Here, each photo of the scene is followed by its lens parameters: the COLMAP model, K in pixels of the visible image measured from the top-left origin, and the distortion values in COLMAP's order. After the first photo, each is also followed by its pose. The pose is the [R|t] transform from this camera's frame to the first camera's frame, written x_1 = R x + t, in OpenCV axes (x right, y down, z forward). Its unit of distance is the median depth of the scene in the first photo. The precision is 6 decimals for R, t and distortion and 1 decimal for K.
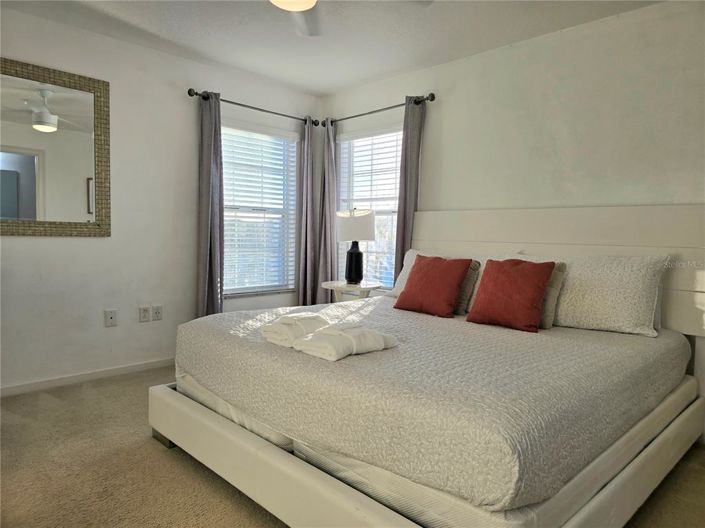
lens RADIAL K [[475.7, 0, 352.5], [0, 475.7, 264.0], [0, 0, 1]] dist [0.079397, -0.082410]
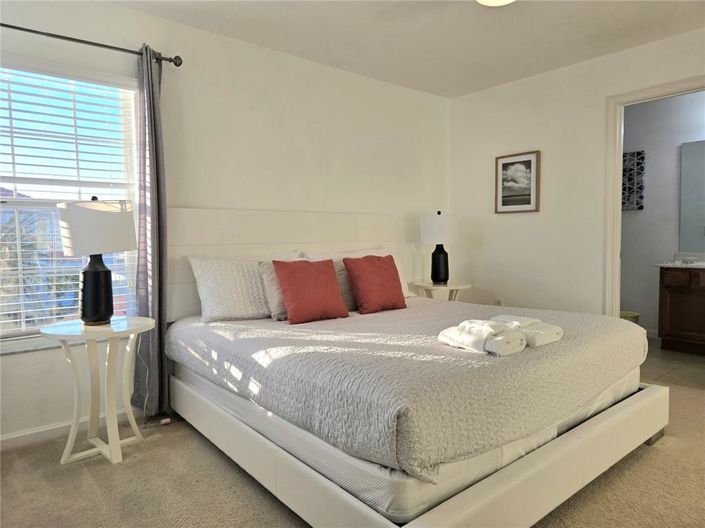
lens RADIAL K [[475.7, 0, 352.5], [0, 475.7, 264.0], [0, 0, 1]] dist [0.079397, -0.082410]
pose [[0.068349, -0.075554, 0.994796, -0.601000], [0.078127, 0.994471, 0.070162, -0.053075], [-0.994598, 0.072925, 0.073874, 0.665789]]
